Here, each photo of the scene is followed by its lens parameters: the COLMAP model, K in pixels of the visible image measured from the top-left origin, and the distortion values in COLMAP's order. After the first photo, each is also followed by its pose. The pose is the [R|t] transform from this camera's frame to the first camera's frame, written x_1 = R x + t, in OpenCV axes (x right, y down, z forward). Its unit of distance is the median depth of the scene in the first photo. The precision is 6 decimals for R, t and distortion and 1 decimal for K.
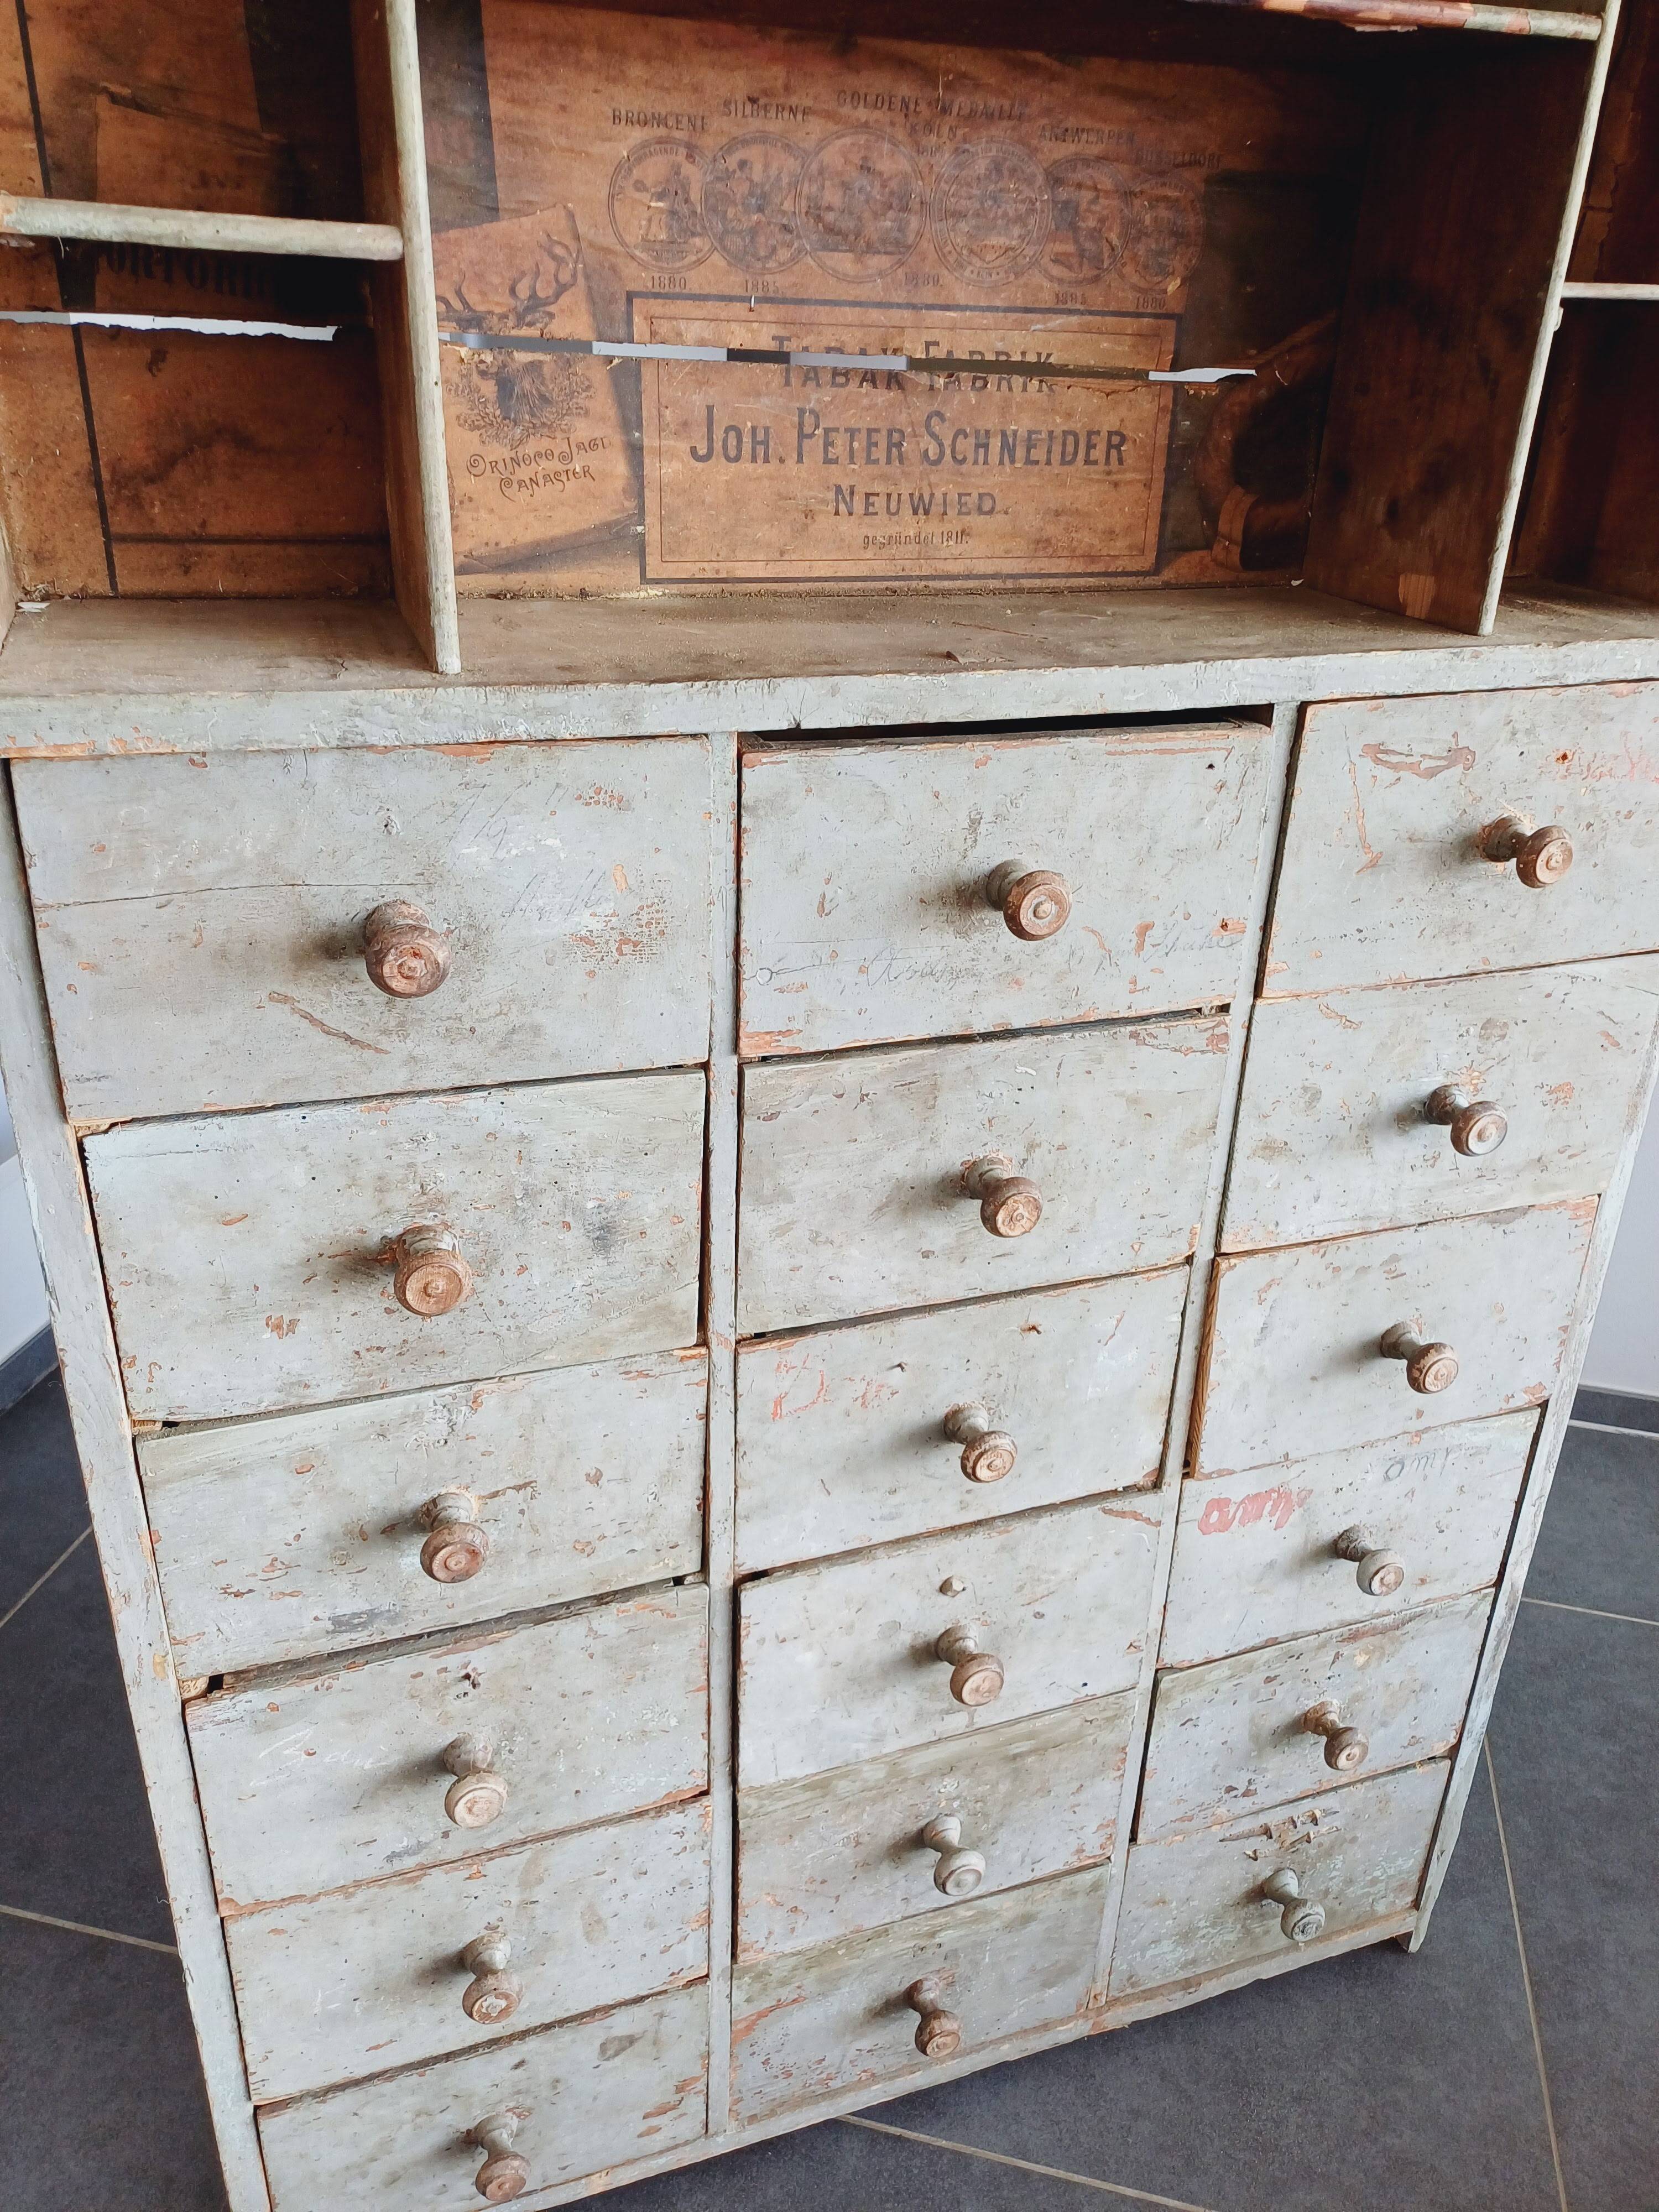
lens RADIAL K [[1655.9, 0, 847.8], [0, 1655.9, 1068.6], [0, 0, 1]] dist [0.064268, -0.062432]
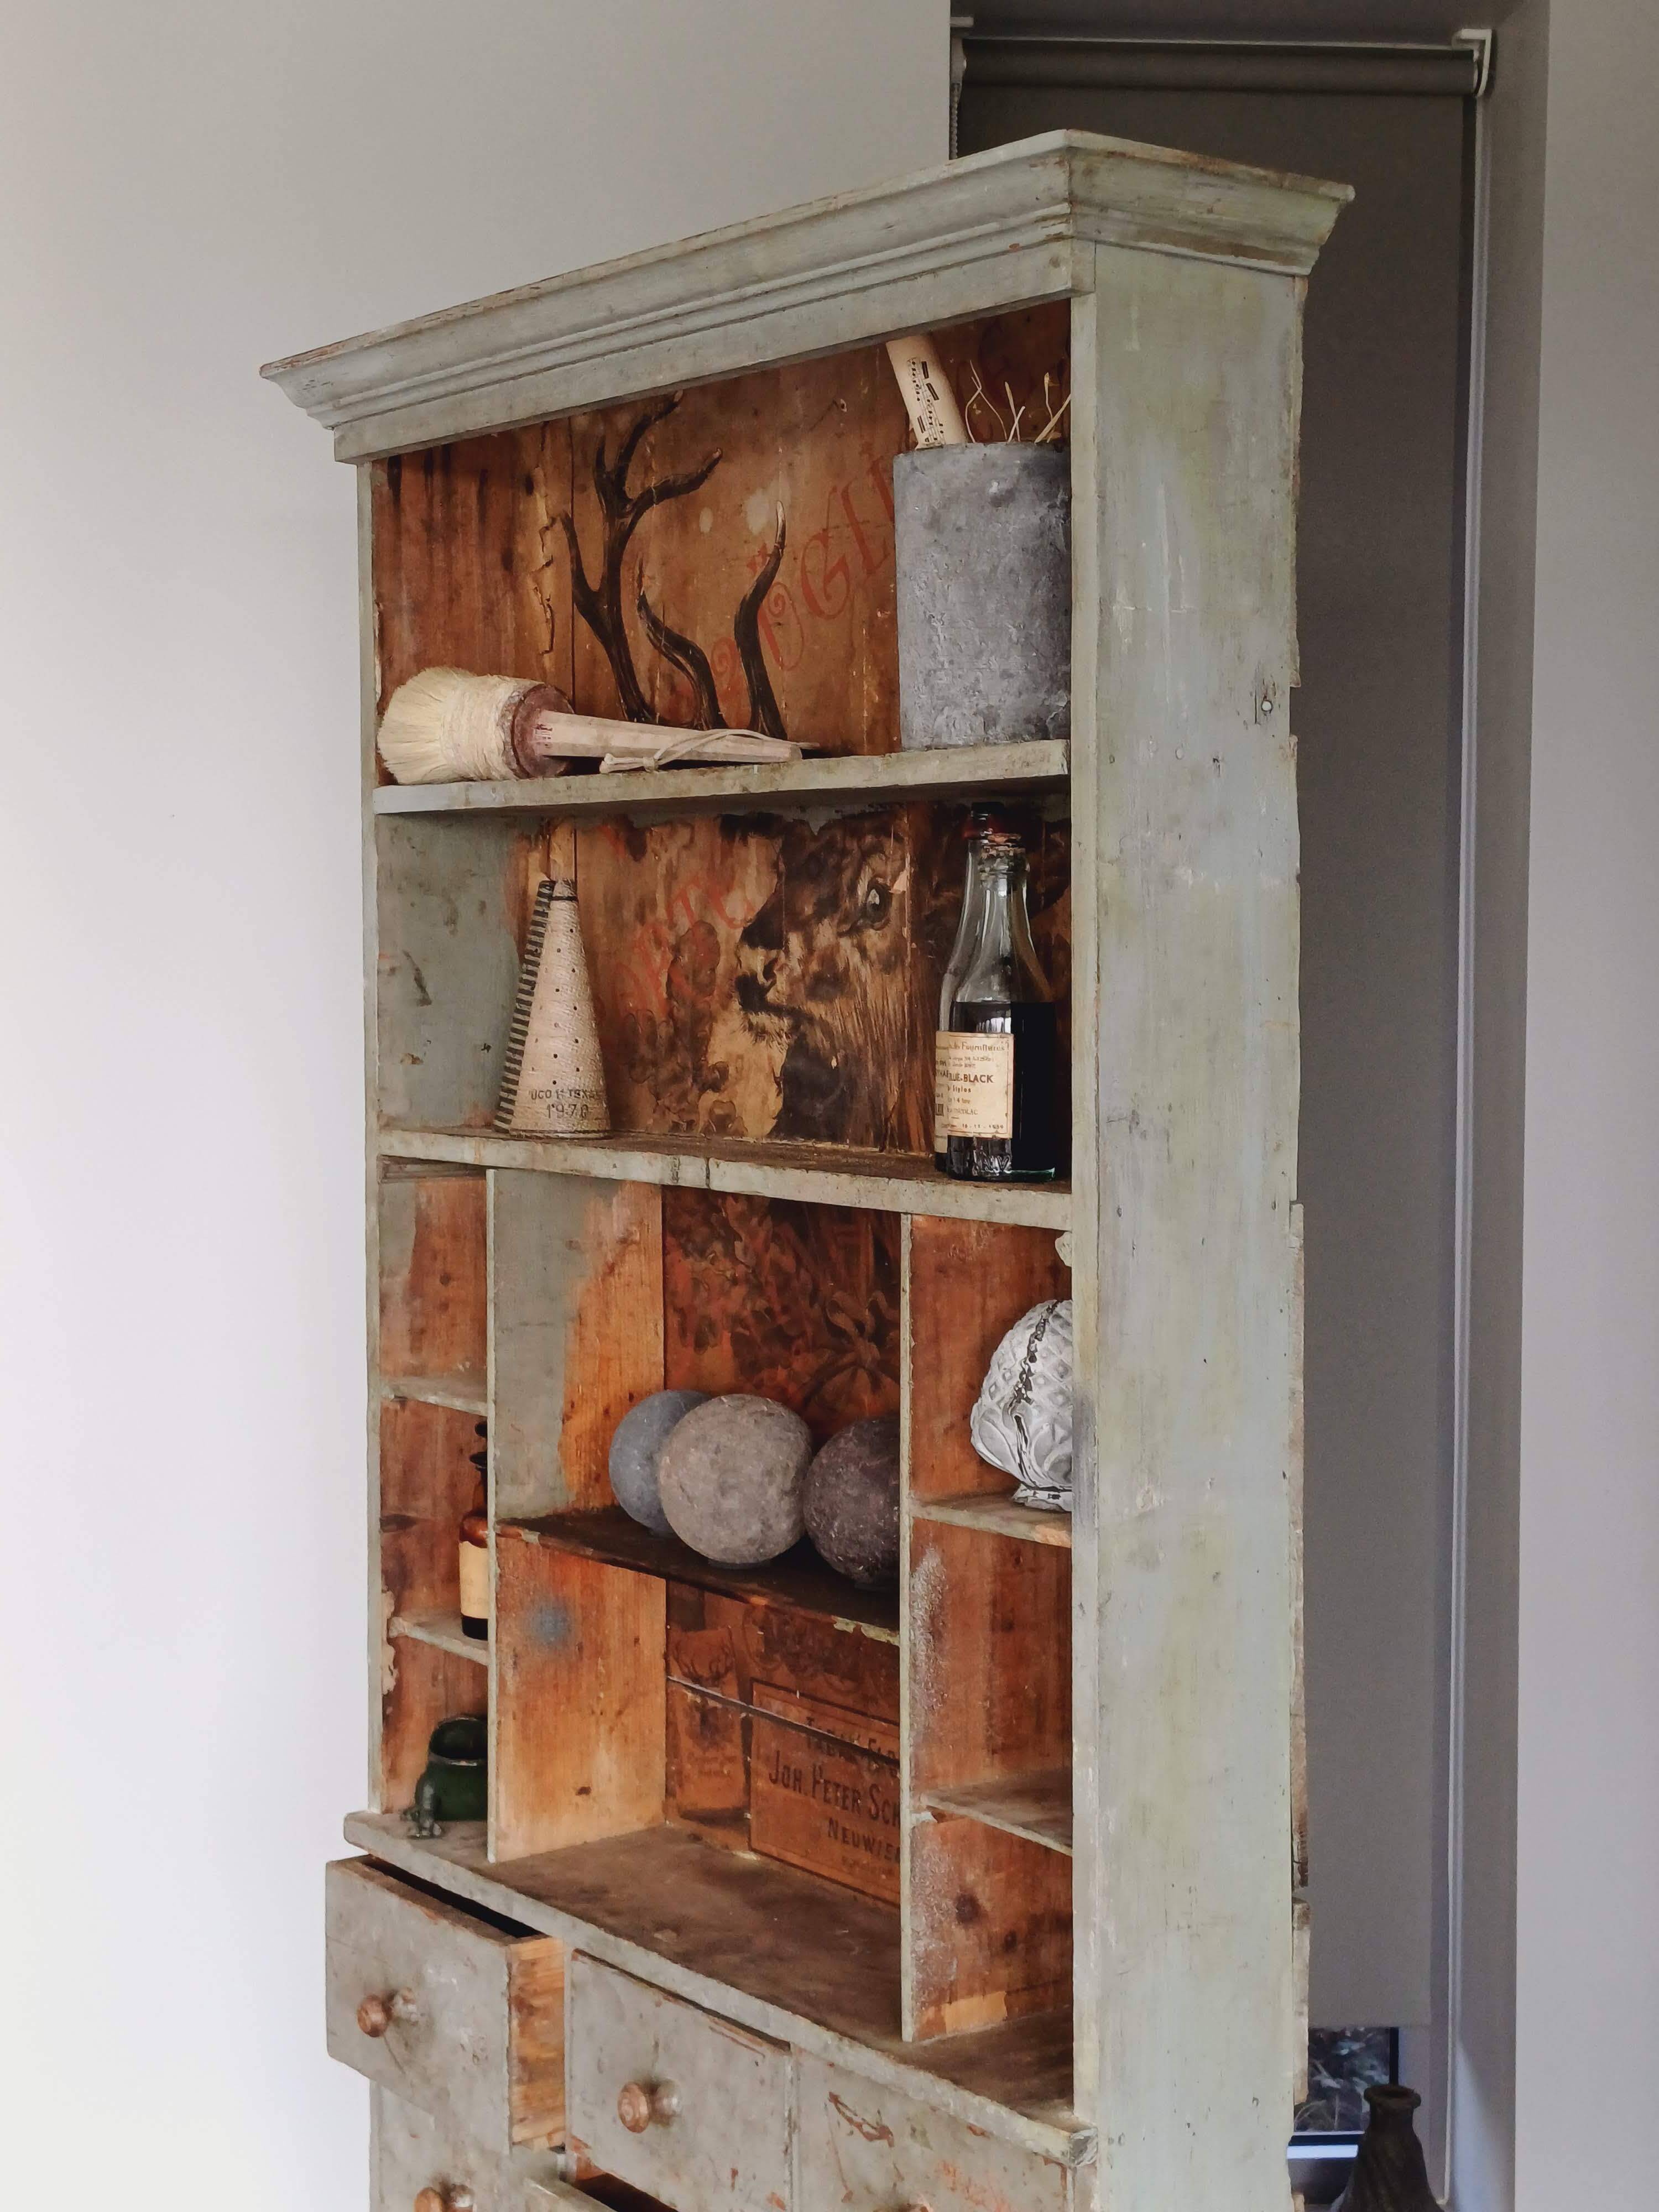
lens RADIAL K [[3256.6, 0, 864.1], [0, 3256.6, 995.7], [0, 0, 1]] dist [0.090297, 0.000000]
pose [[0.306605, -0.022002, -0.951582, 2.757202], [-0.398588, 0.904888, -0.149350, -0.589094], [0.864361, 0.425081, 0.268674, -0.044750]]
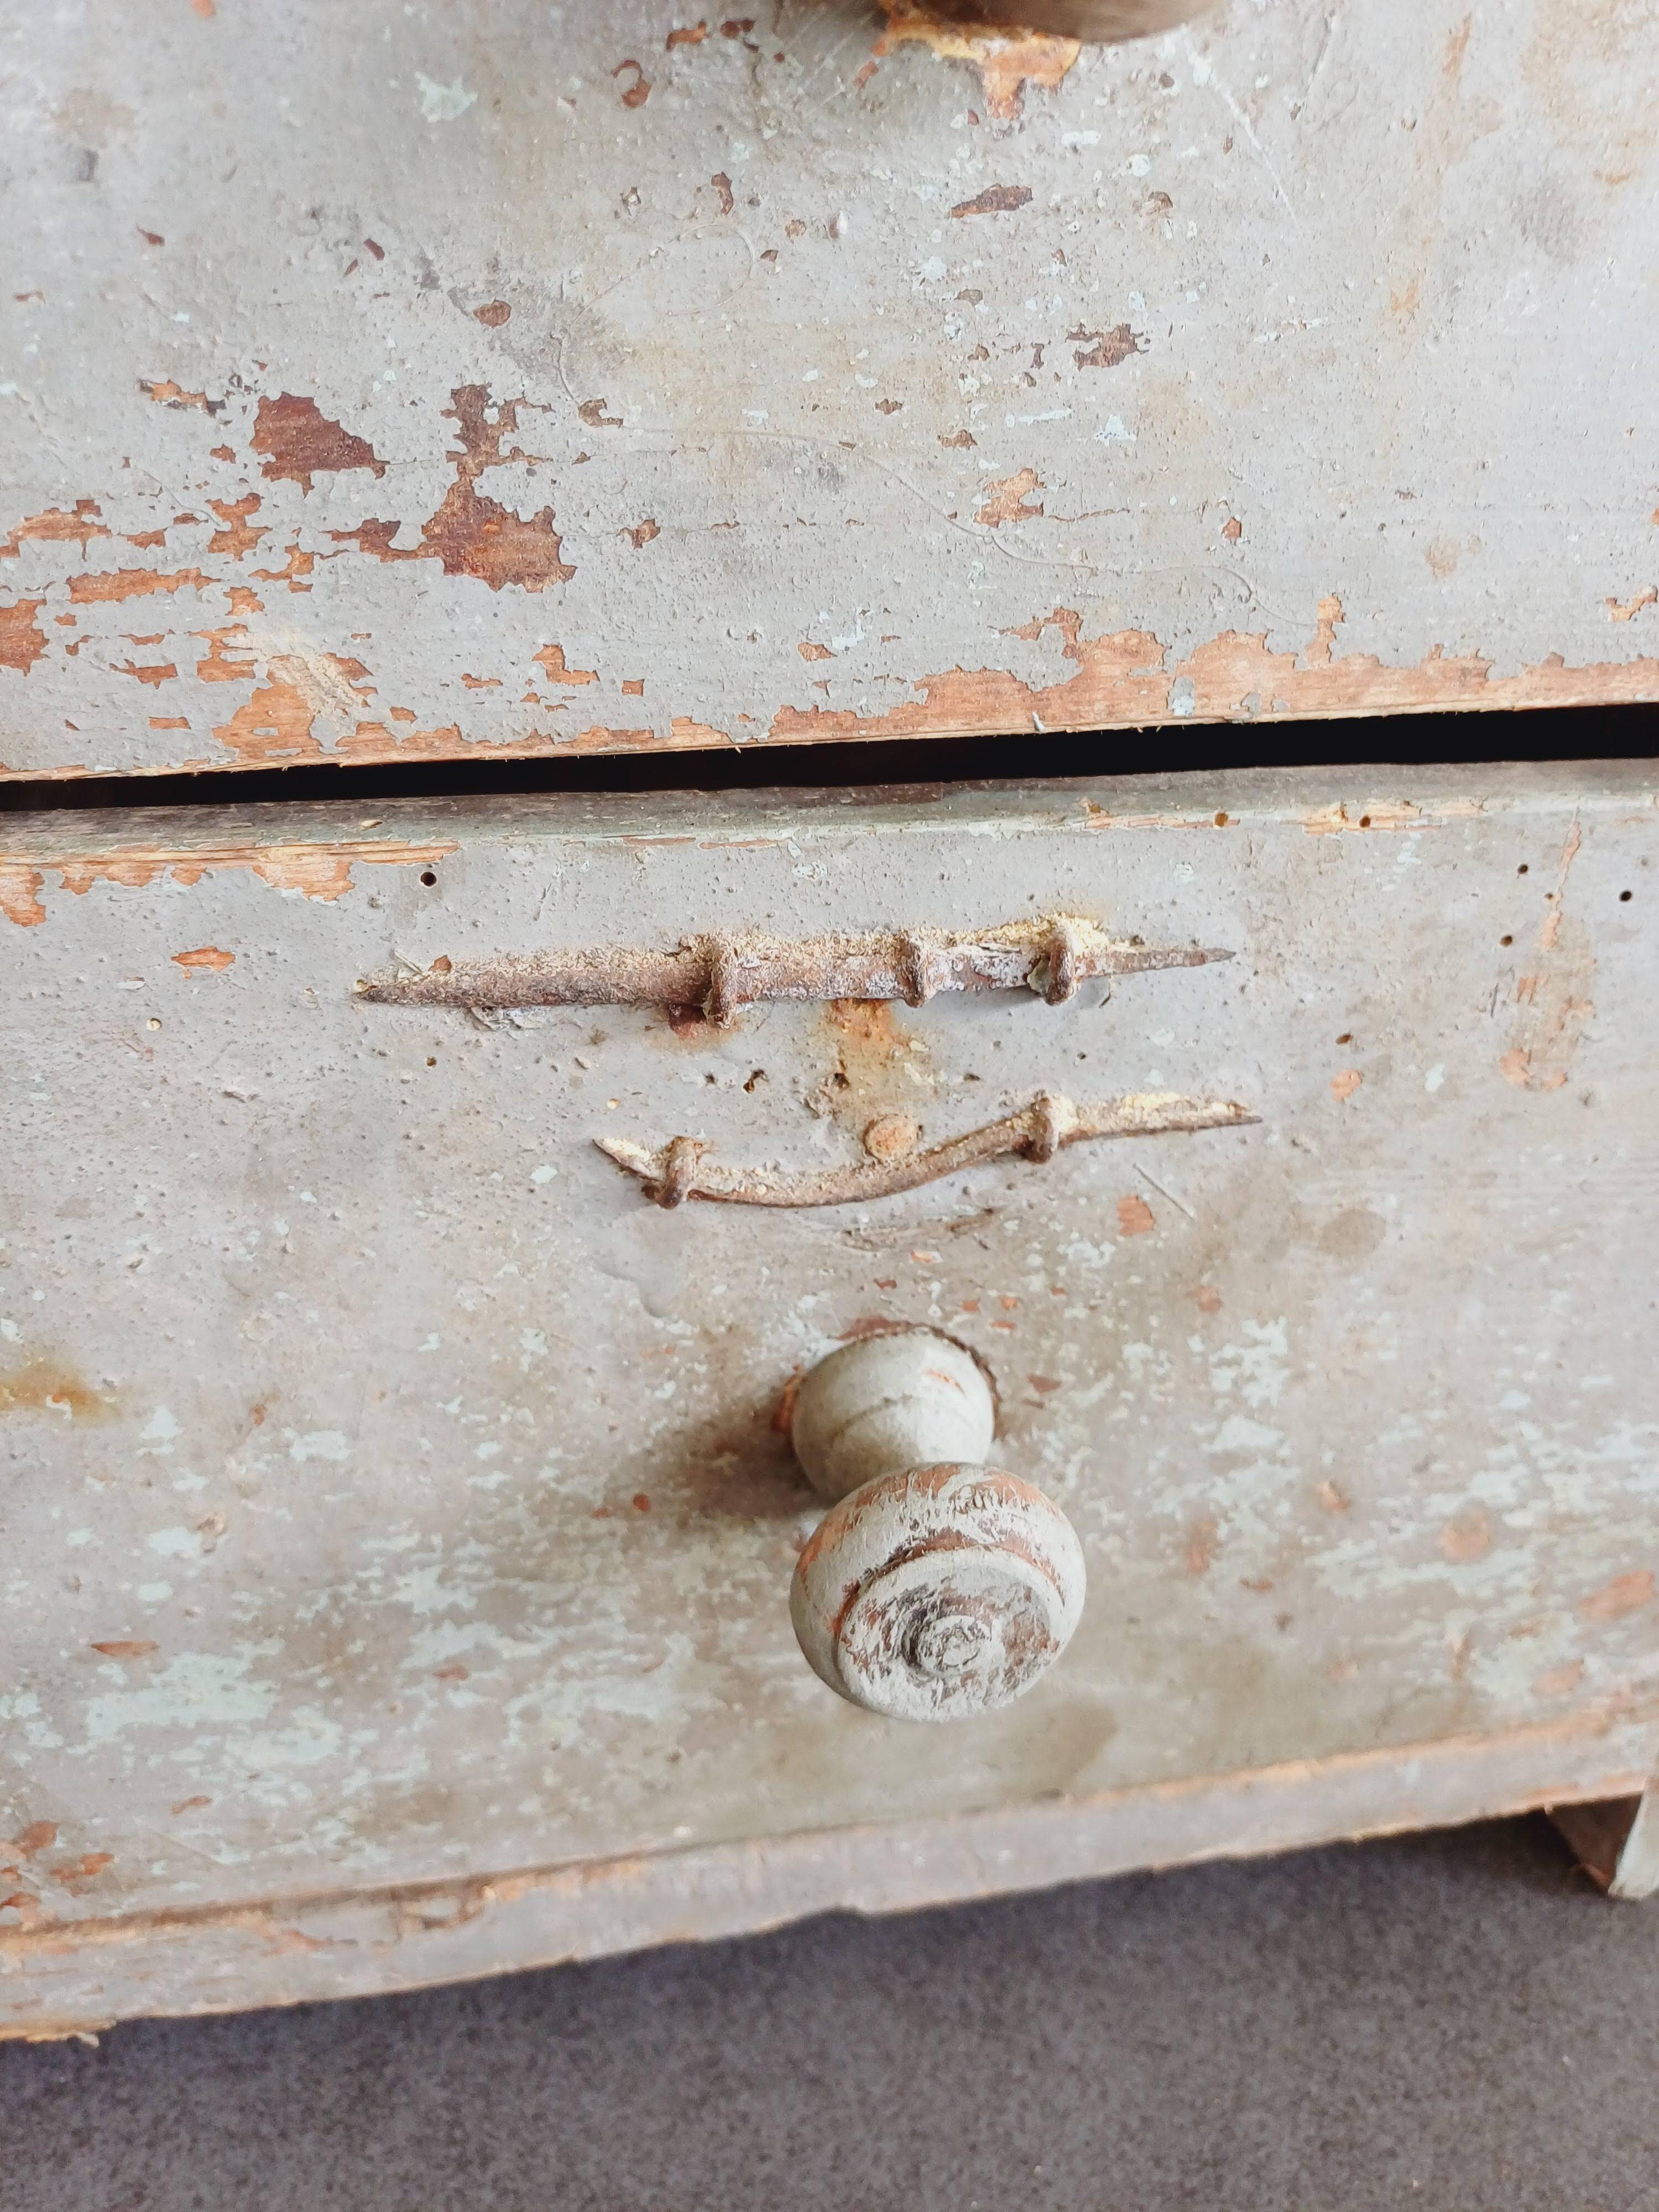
lens RADIAL K [[1655.9, 0, 838.8], [0, 1655.9, 1123.2], [0, 0, 1]] dist [0.064268, -0.062432]
pose [[0.987063, 0.057571, -0.149641, 0.403029], [-0.049928, 0.997273, 0.054347, 0.649155], [0.152362, -0.046172, 0.987246, 1.208472]]
